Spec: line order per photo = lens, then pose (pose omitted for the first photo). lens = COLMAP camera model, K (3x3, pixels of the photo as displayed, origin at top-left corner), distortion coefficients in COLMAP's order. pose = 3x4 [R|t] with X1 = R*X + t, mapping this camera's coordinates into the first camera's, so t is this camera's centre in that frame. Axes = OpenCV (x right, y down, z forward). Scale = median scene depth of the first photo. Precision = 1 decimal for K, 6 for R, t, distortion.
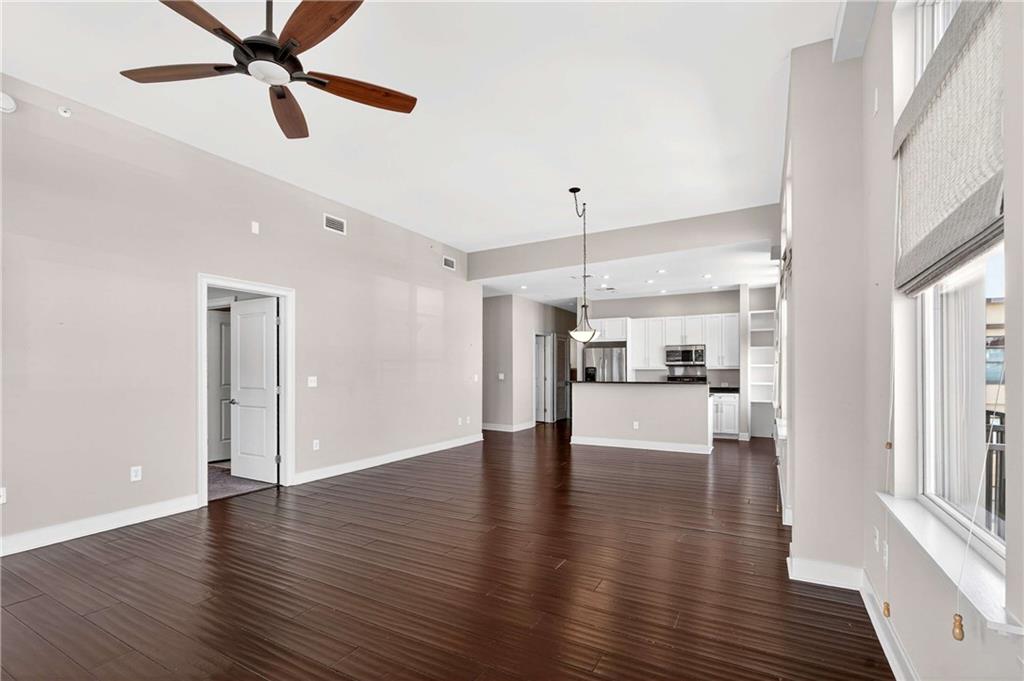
lens RADIAL K [[464.9, 0, 512.0], [0, 464.9, 338.3], [0, 0, 1]] dist [-0.000915, -0.000754]
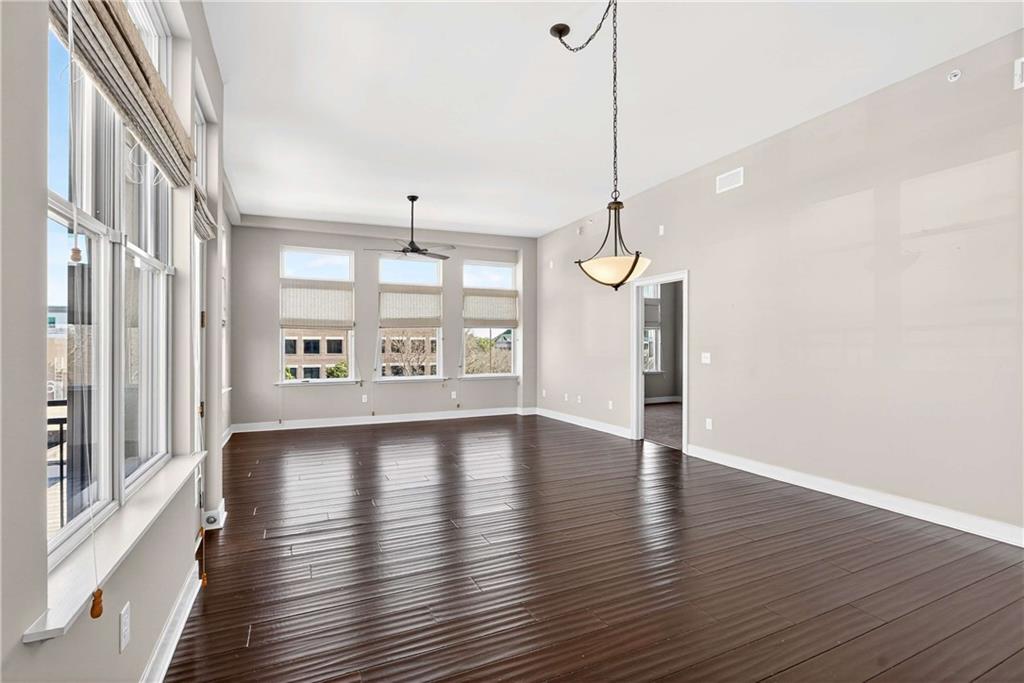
lens RADIAL K [[479.5, 0, 524.7], [0, 479.5, 344.9], [0, 0, 1]] dist [-0.011797, 0.000099]
pose [[-0.572032, 0.002984, -0.820226, 0.571536], [0.058920, 0.997560, -0.037462, 0.075176], [0.818112, -0.069757, -0.570812, 1.184202]]
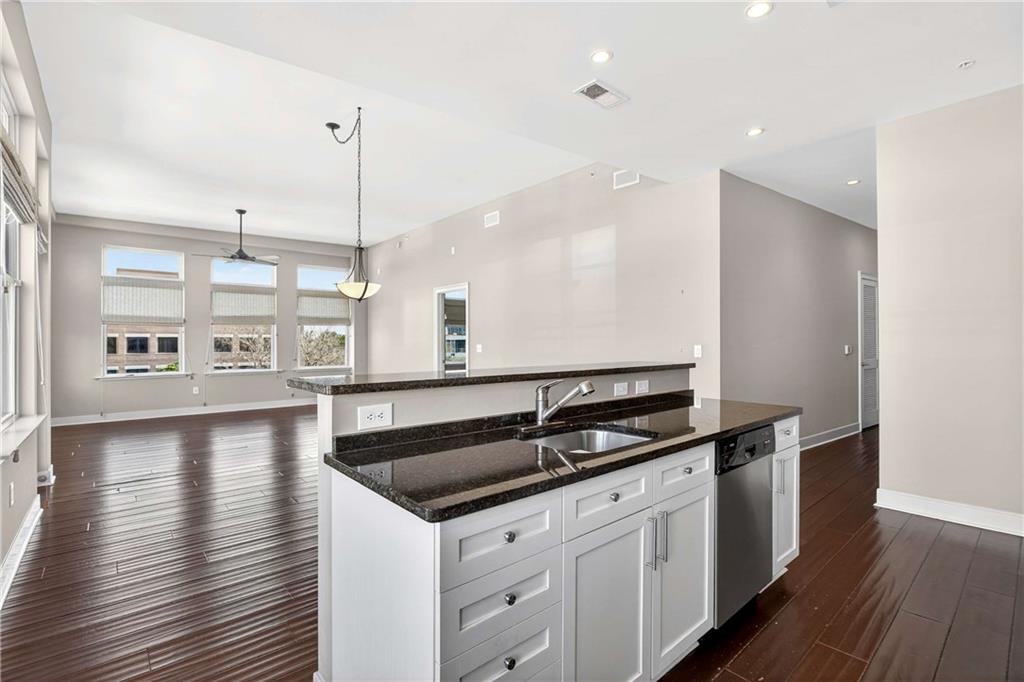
lens RADIAL K [[464.9, 0, 512.0], [0, 464.9, 338.8], [0, 0, 1]] dist [-0.000915, -0.000754]
pose [[-0.342299, -0.001359, -0.939590, 0.733426], [0.070891, 0.997111, -0.027268, 0.102593], [0.936913, -0.075943, -0.341214, 1.451568]]
